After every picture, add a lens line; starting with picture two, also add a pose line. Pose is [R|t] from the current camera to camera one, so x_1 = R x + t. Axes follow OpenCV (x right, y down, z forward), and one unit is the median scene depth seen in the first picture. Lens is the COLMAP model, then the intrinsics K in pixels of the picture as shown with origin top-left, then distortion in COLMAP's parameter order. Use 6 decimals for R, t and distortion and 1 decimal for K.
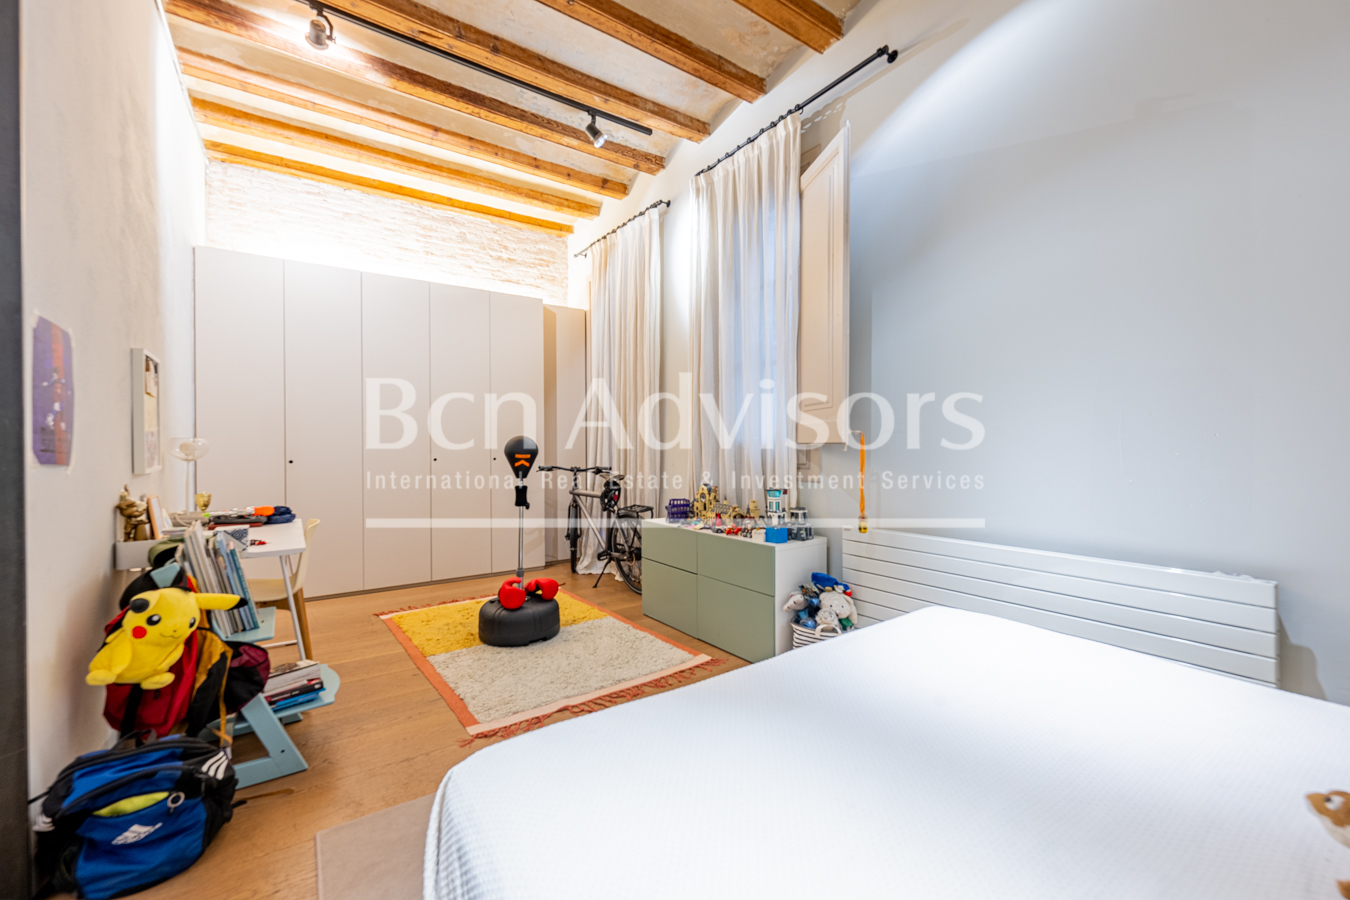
lens RADIAL K [[543.1, 0, 673.6], [0, 543.1, 449.2], [0, 0, 1]] dist [-0.001243, -0.000211]
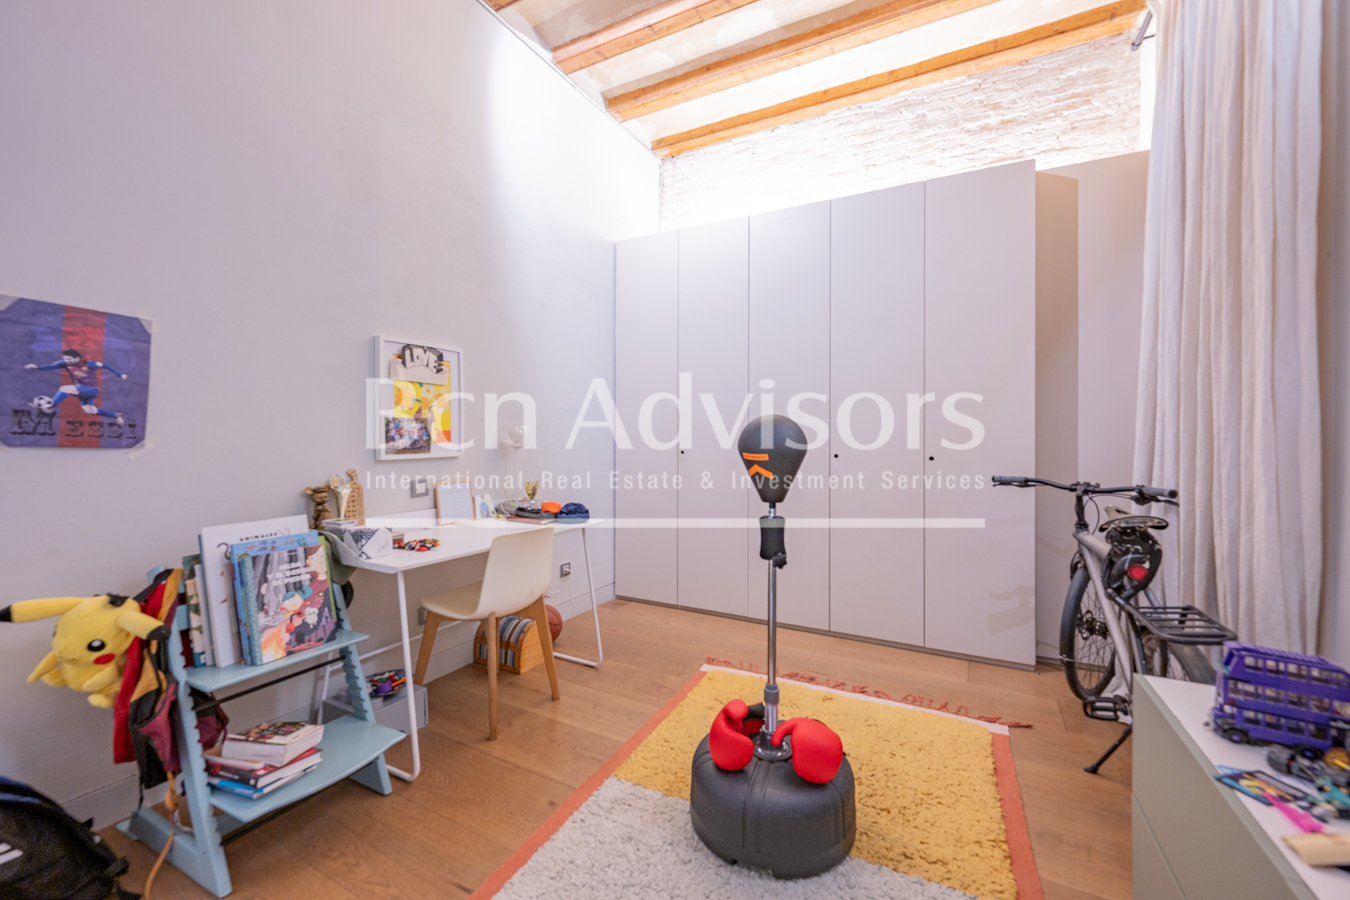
lens RADIAL K [[543.1, 0, 674.8], [0, 543.1, 440.7], [0, 0, 1]] dist [-0.001243, -0.000211]
pose [[0.454503, 0.016649, -0.890590, 0.087651], [-0.009437, 0.999859, 0.013876, -0.009118], [0.890695, 0.002098, 0.454596, 0.523572]]
